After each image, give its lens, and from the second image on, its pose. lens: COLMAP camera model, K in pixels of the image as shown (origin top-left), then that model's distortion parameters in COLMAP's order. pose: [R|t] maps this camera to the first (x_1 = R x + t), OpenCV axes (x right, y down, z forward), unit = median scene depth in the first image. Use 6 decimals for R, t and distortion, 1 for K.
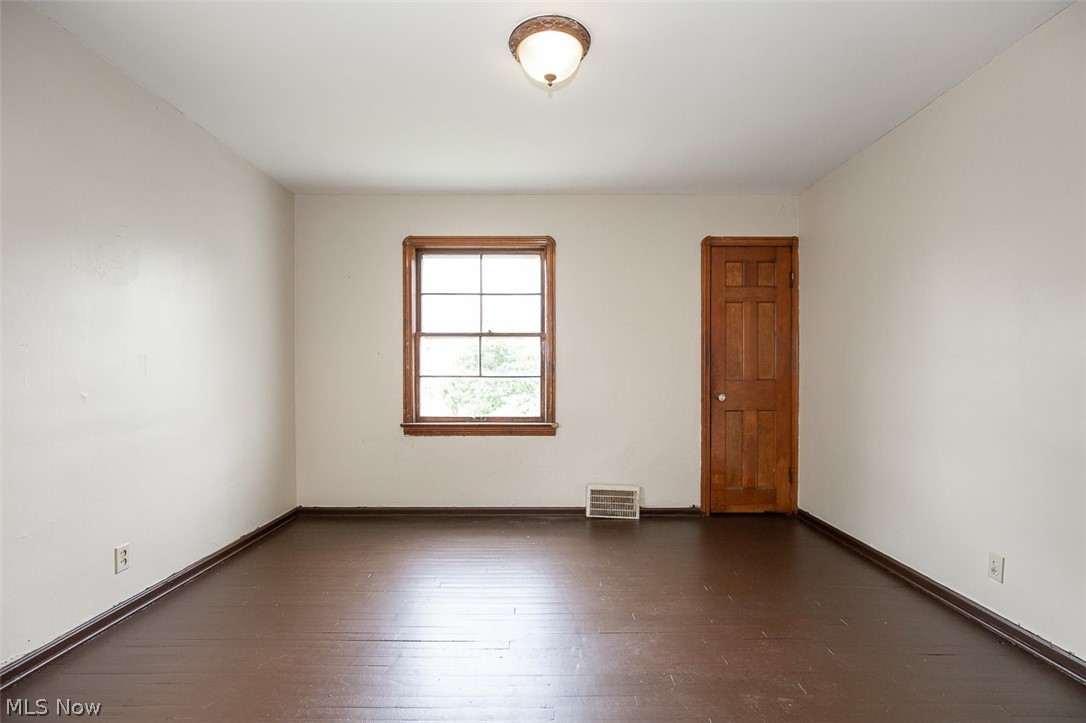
lens RADIAL K [[504.6, 0, 542.0], [0, 504.6, 383.8], [0, 0, 1]] dist [-0.000111, 0.000110]
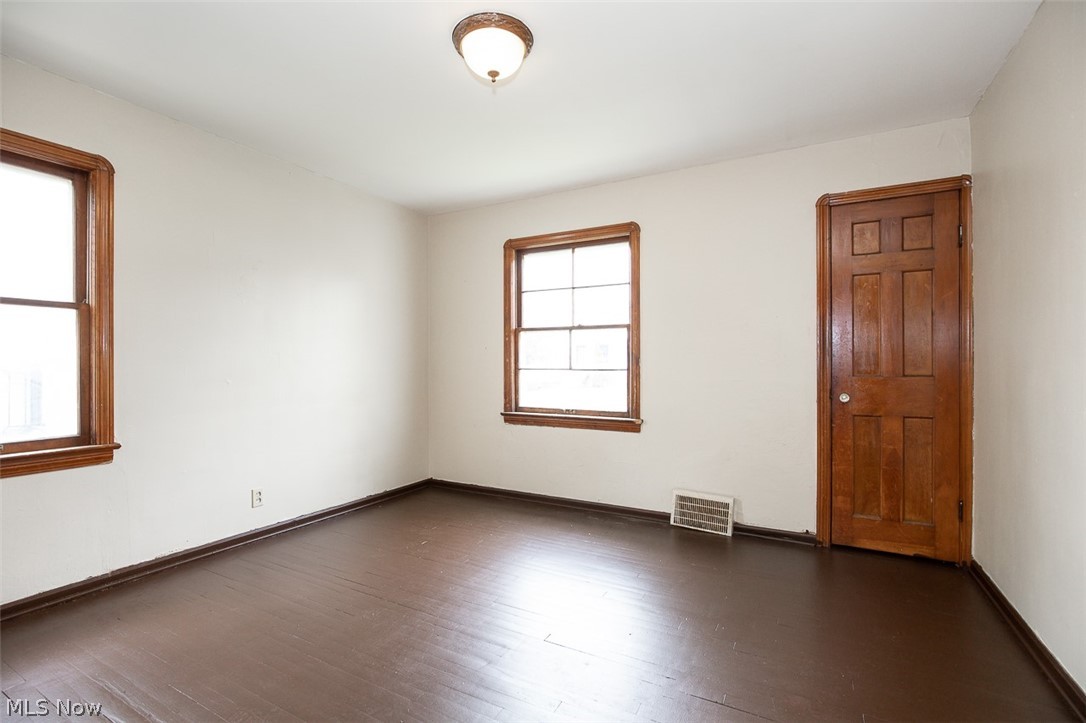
lens RADIAL K [[500.7, 0, 541.1], [0, 500.7, 372.0], [0, 0, 1]] dist [-0.001501, -0.000080]
pose [[0.874898, 0.007724, -0.484245, 0.315572], [-0.011483, 0.999923, -0.004797, -0.003720], [0.484170, 0.009757, 0.874919, 0.094228]]
